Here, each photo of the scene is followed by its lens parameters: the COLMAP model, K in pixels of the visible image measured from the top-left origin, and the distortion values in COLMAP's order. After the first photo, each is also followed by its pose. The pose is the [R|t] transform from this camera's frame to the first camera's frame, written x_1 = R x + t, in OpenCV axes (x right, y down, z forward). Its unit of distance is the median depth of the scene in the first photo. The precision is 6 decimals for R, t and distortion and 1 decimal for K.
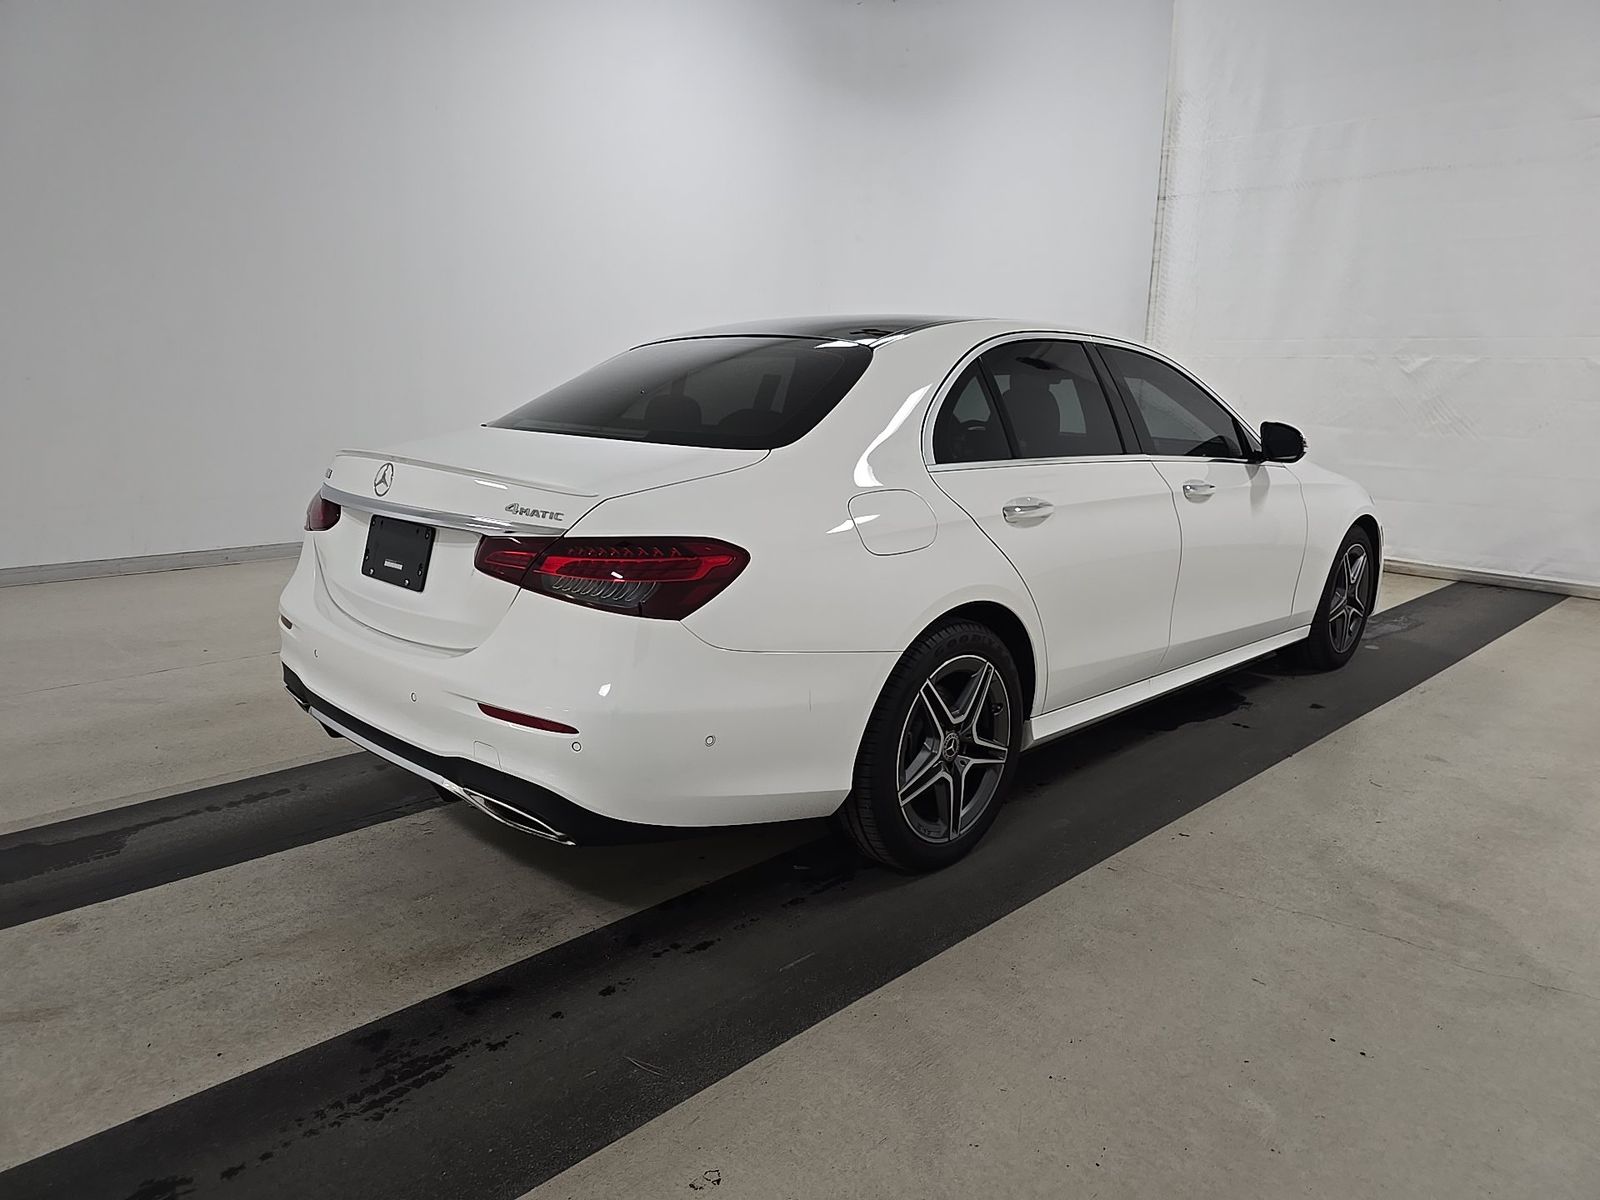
lens RADIAL K [[1098.9, 0, 802.5], [0, 1098.9, 603.2], [0, 0, 1]] dist [0.021425, -0.006030]
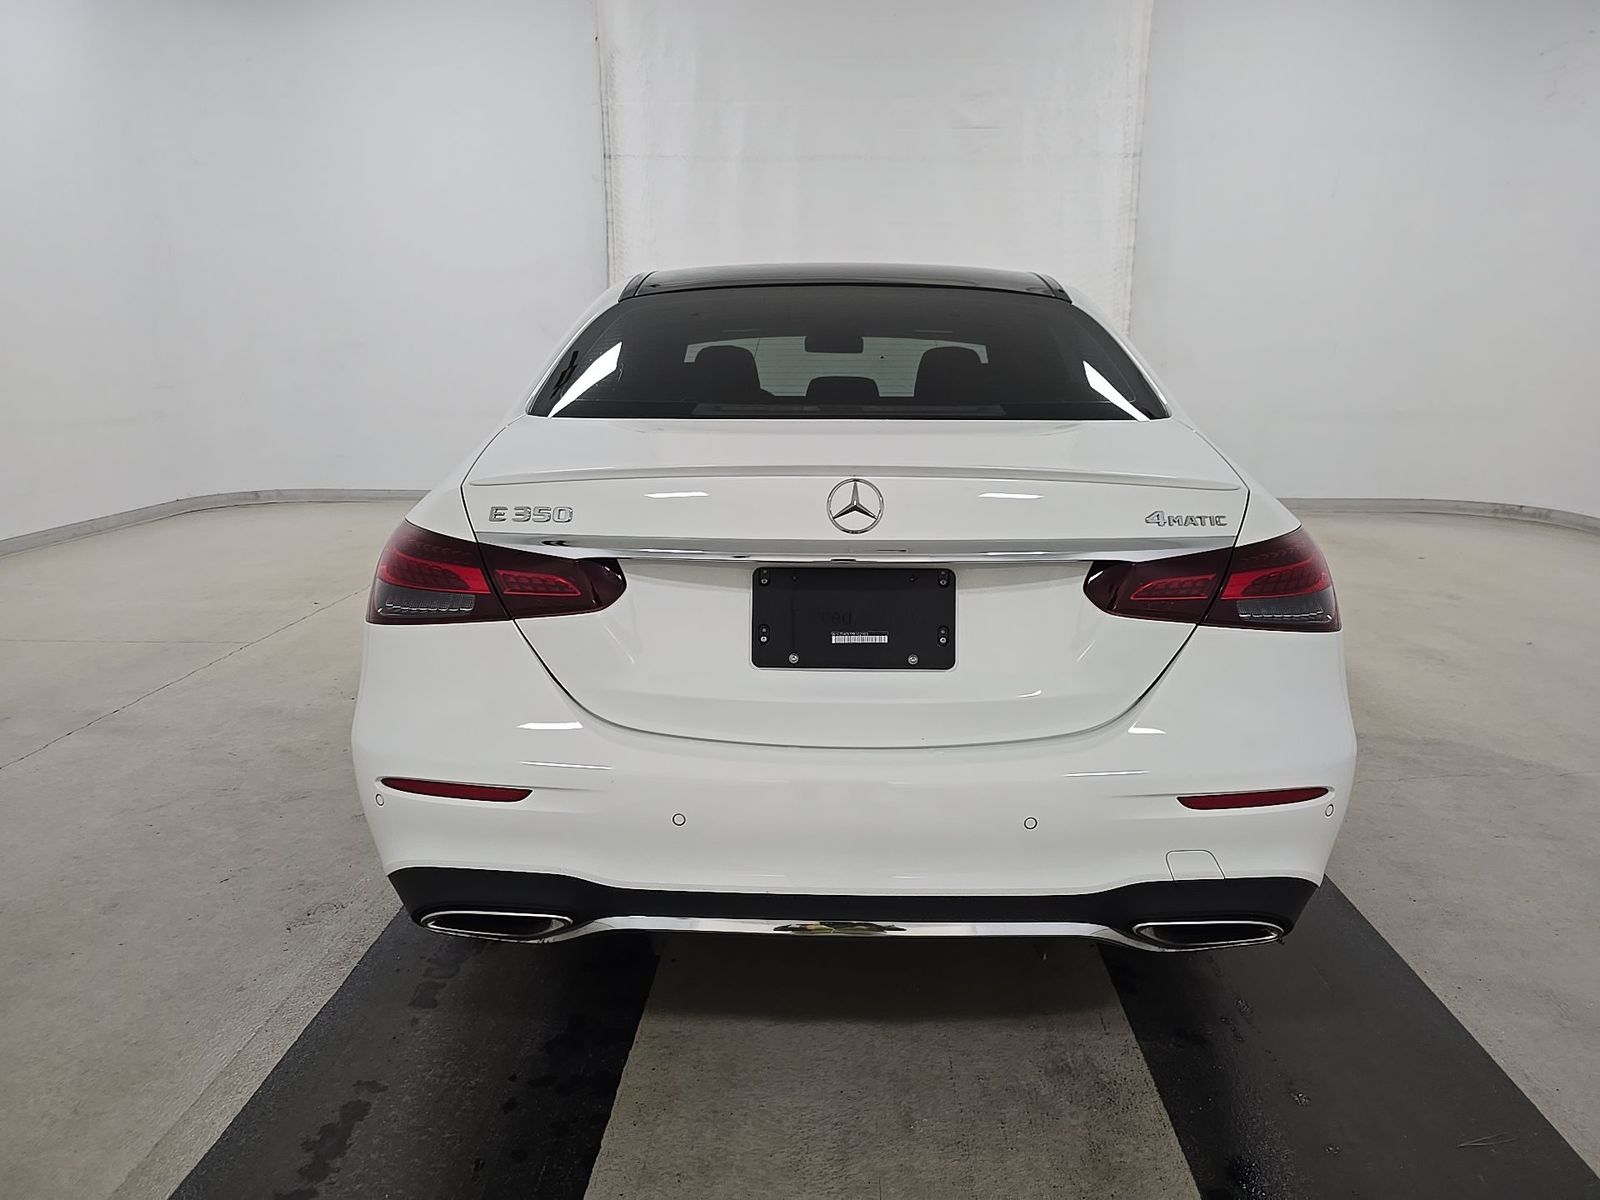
lens RADIAL K [[1098.9, 0, 800.5], [0, 1098.9, 603.0], [0, 0, 1]] dist [0.021425, -0.006030]
pose [[0.723444, -0.169991, 0.669127, -0.778049], [0.151840, 0.984658, 0.085986, -0.109267], [-0.673478, 0.039394, 0.738157, 0.537084]]
